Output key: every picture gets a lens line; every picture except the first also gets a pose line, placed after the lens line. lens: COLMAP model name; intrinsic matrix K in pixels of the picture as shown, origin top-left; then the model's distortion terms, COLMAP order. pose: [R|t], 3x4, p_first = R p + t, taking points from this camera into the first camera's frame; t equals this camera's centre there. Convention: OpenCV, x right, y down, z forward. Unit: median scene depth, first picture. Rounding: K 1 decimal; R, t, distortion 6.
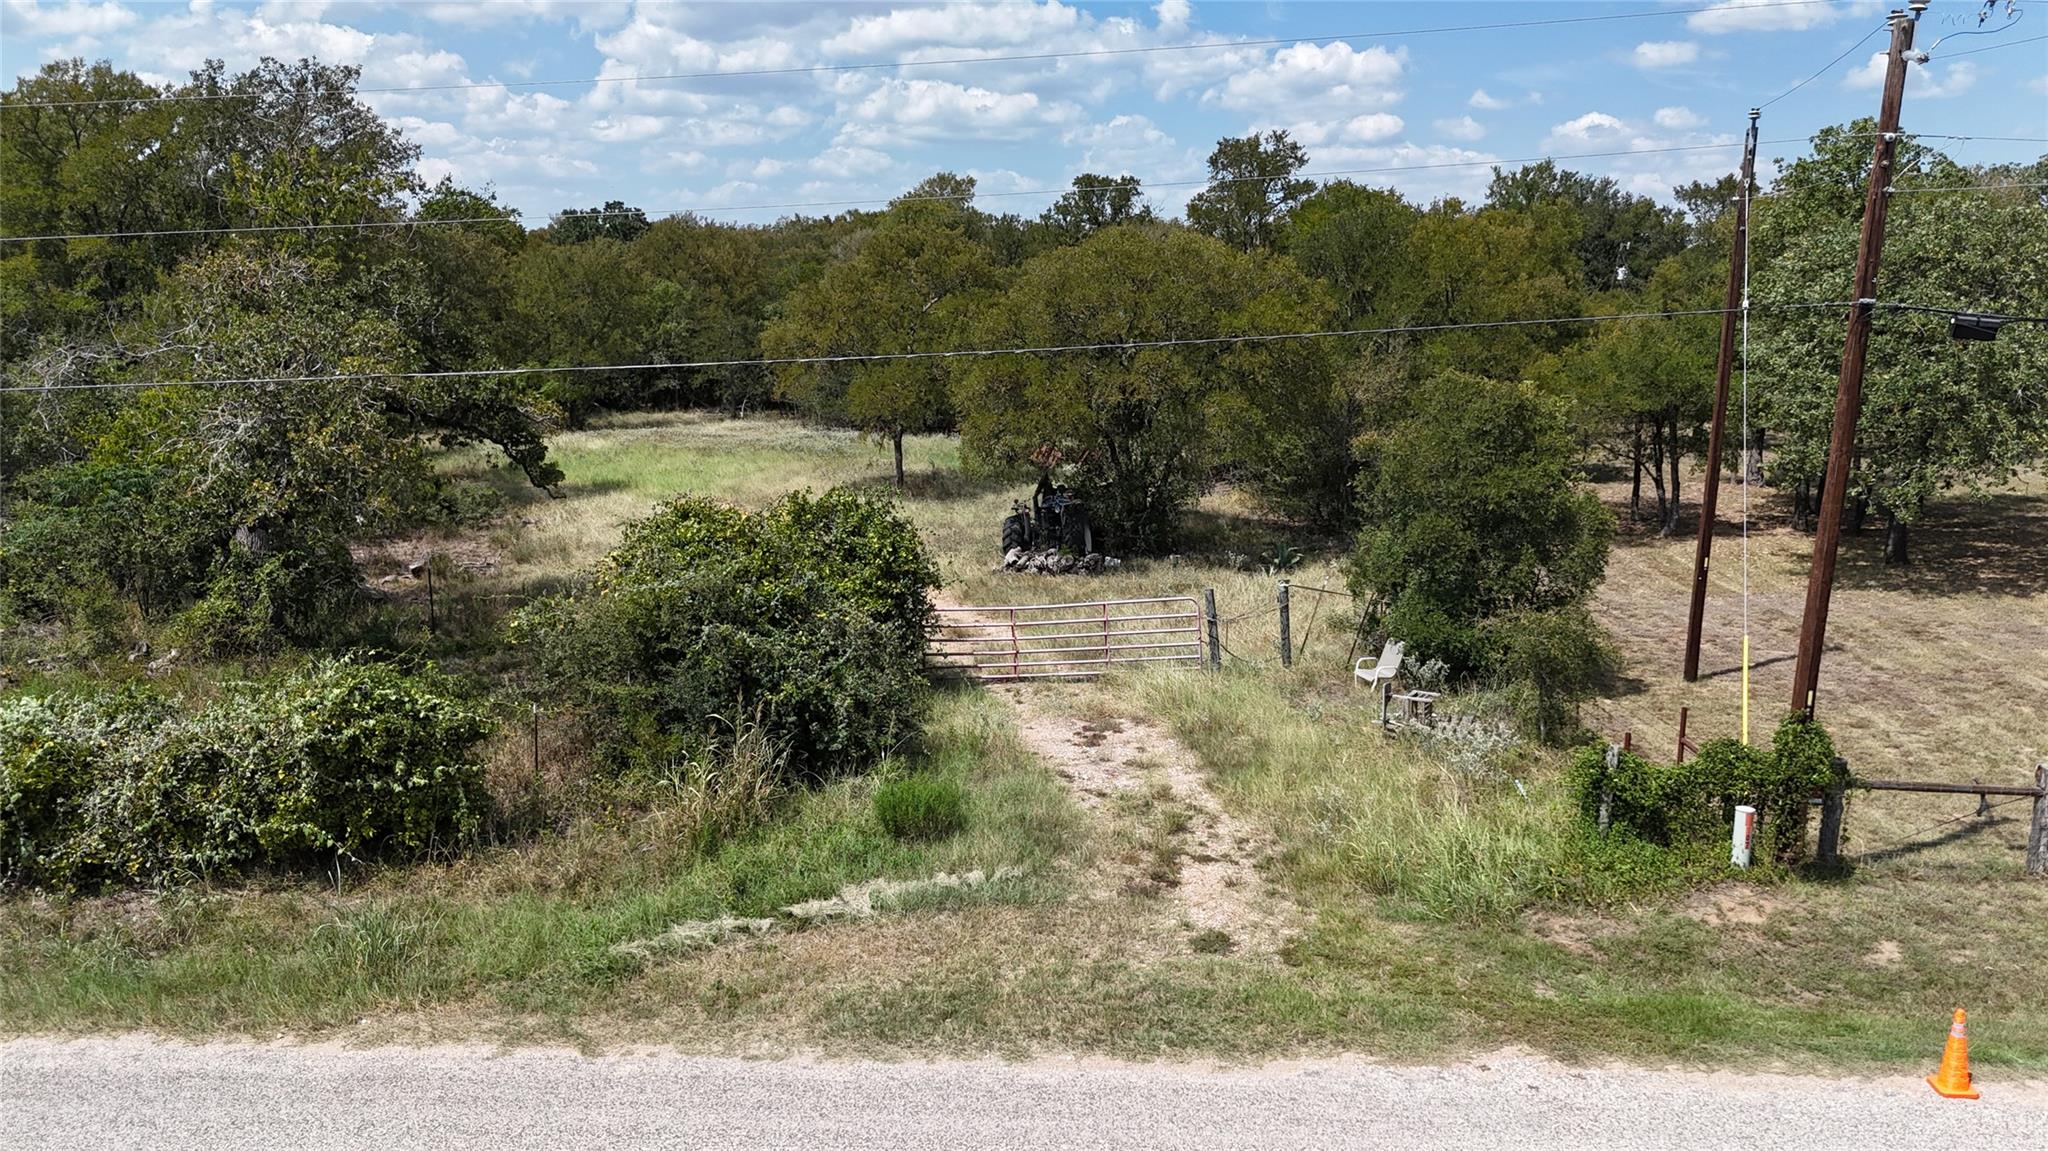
lens RADIAL K [[1498.0, 0, 1024.0], [0, 1498.0, 575.5], [0, 0, 1]] dist [0.083773, -0.099464]
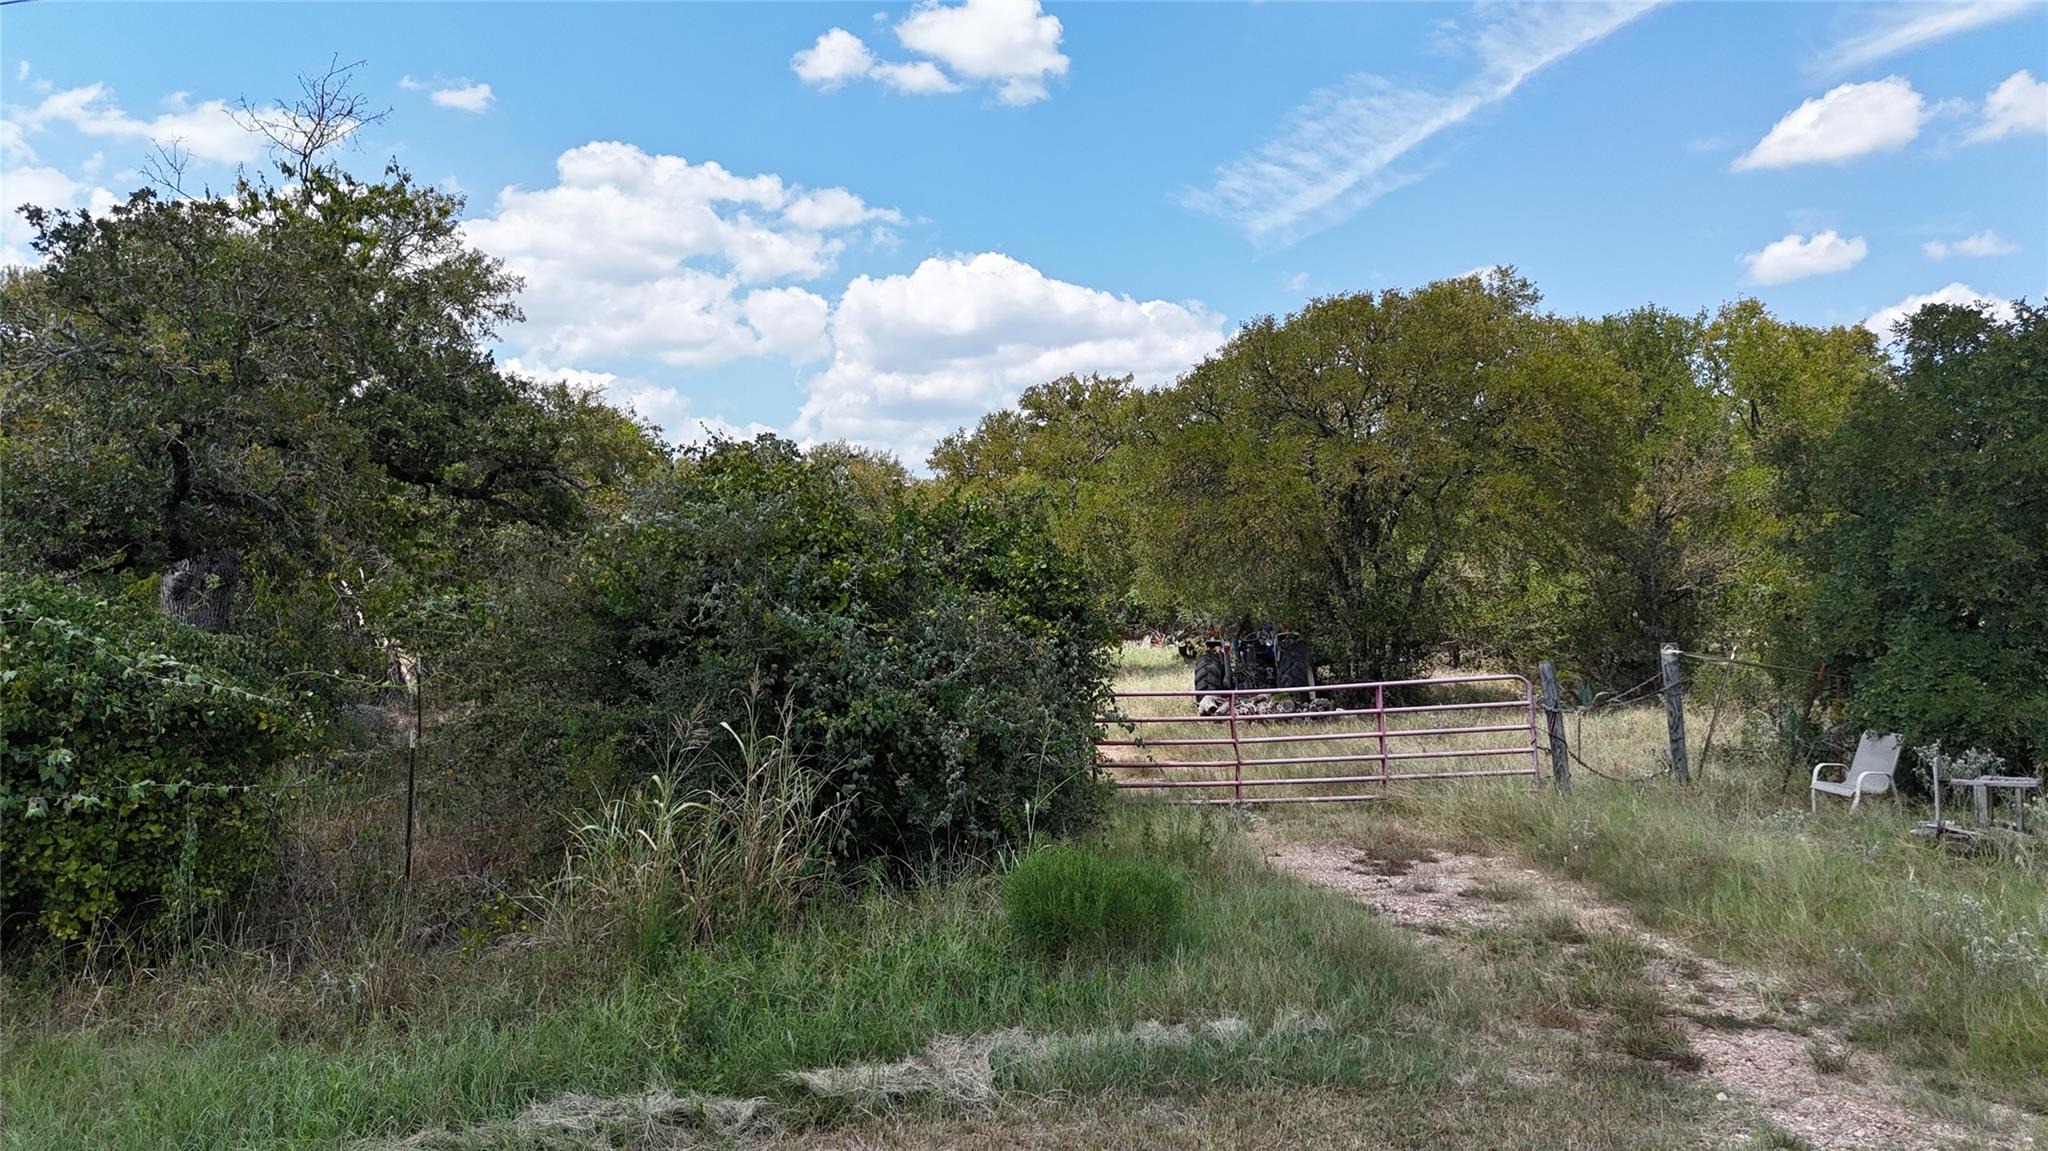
lens RADIAL K [[1498.0, 0, 1024.0], [0, 1498.0, 575.5], [0, 0, 1]] dist [0.083773, -0.099464]
pose [[0.994482, -0.012154, -0.104204, -0.041336], [-0.009107, 0.979517, -0.201156, 0.148443], [0.104514, 0.200995, 0.974001, 0.495057]]
